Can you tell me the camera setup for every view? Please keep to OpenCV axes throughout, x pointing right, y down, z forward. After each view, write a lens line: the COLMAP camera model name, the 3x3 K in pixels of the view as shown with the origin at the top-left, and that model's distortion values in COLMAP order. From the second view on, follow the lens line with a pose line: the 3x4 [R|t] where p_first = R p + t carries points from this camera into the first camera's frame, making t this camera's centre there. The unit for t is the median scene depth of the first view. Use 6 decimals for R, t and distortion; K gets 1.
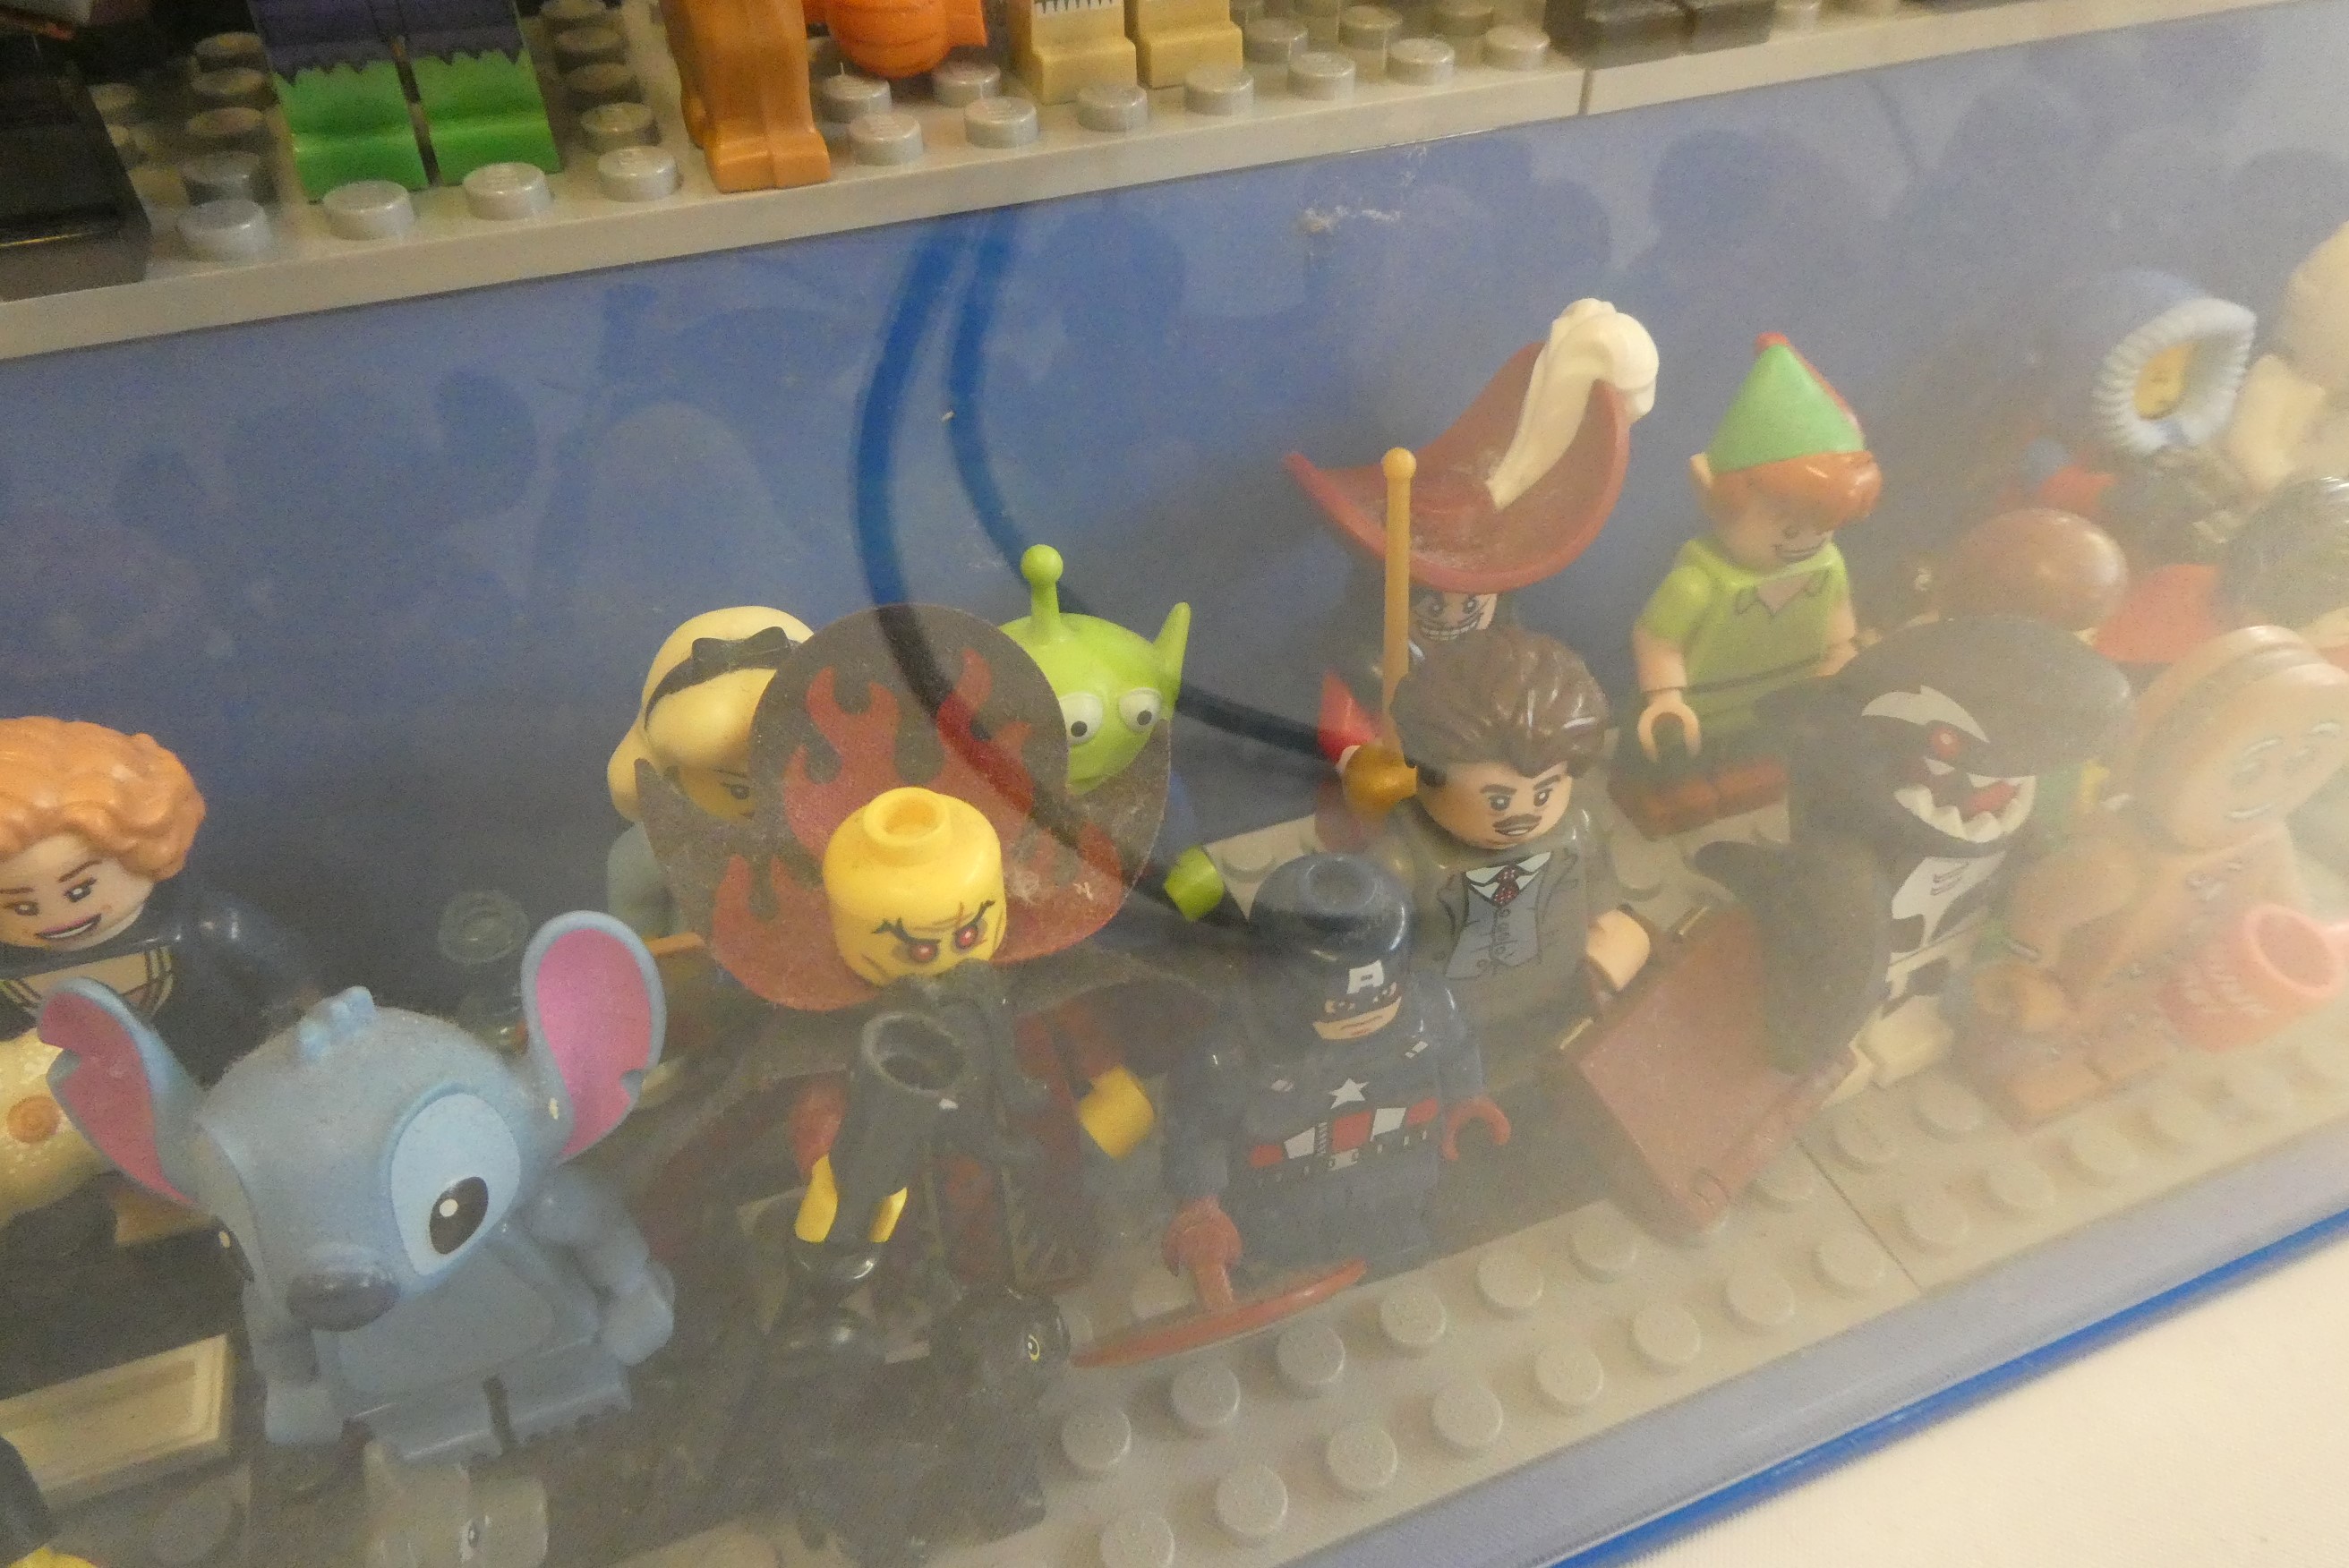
lens RADIAL K [[1682.7, 0, 1174.5], [0, 1682.7, 784.0], [0, 0, 1]] dist [0.035945, -0.050100]
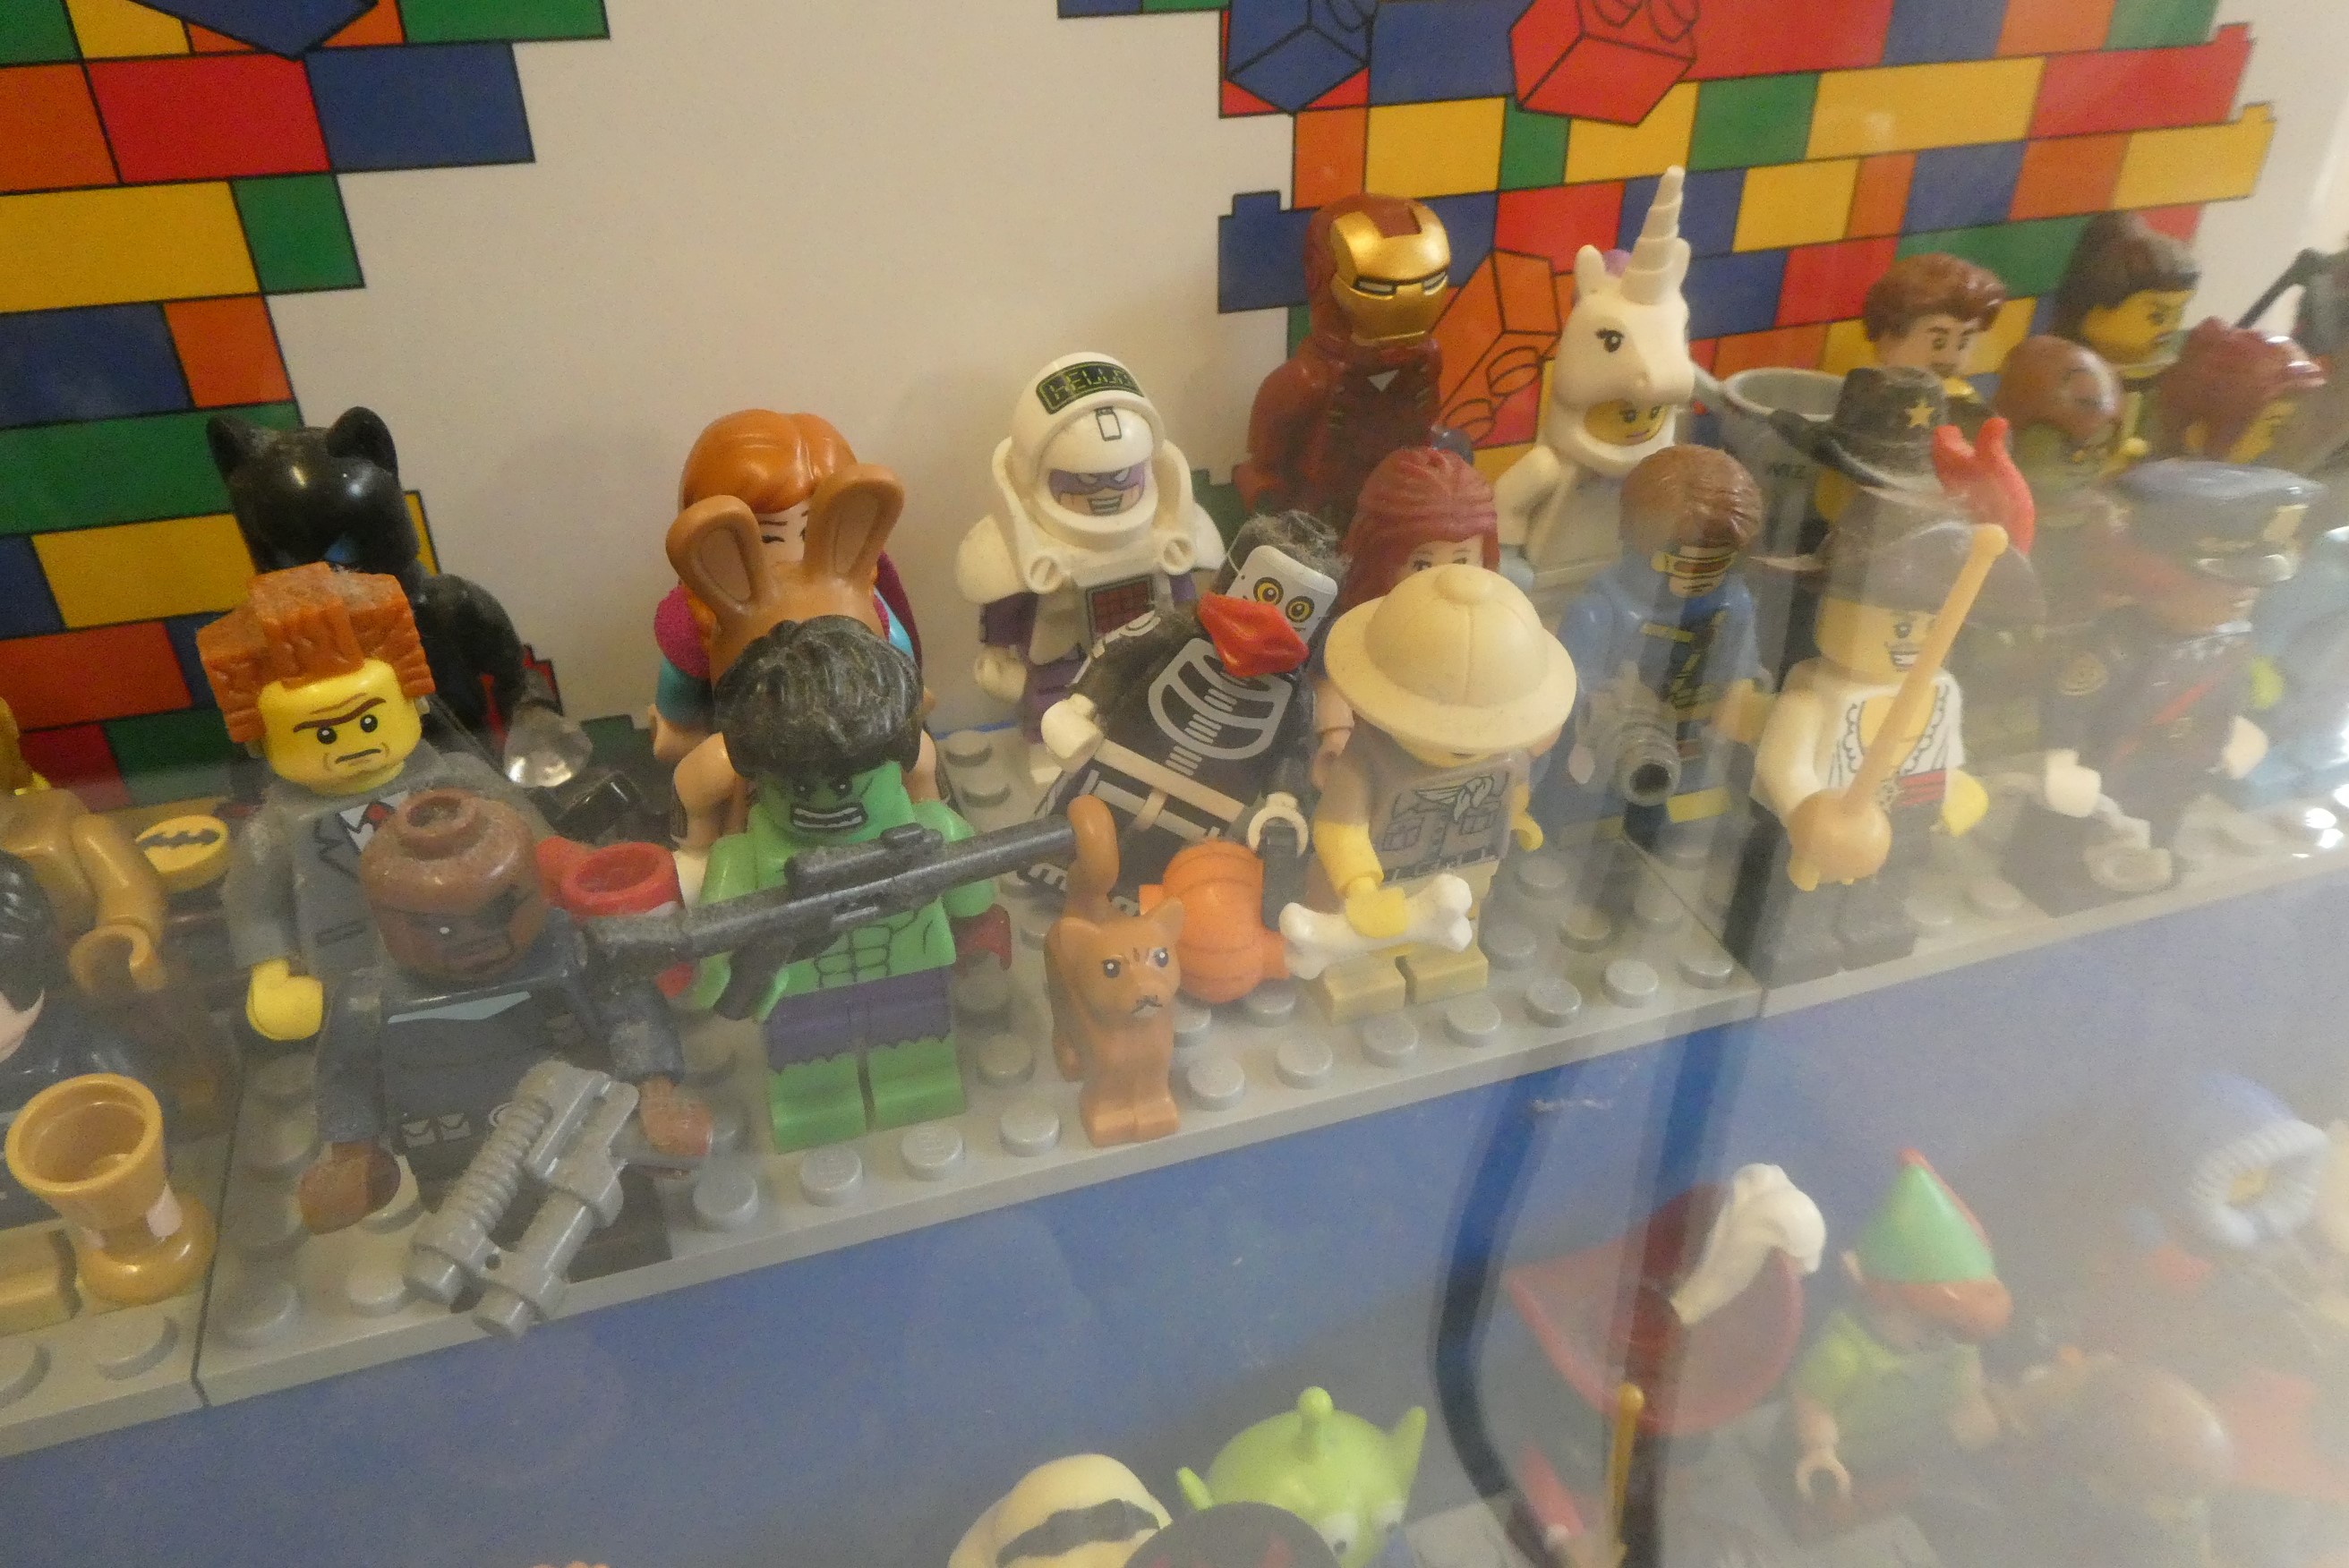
lens RADIAL K [[1682.7, 0, 1174.5], [0, 1682.7, 784.0], [0, 0, 1]] dist [0.035945, -0.050100]
pose [[0.998513, 0.040317, -0.036704, -0.144369], [-0.044957, 0.989699, -0.135921, -0.379885], [0.030846, 0.137369, 0.990040, -0.251289]]
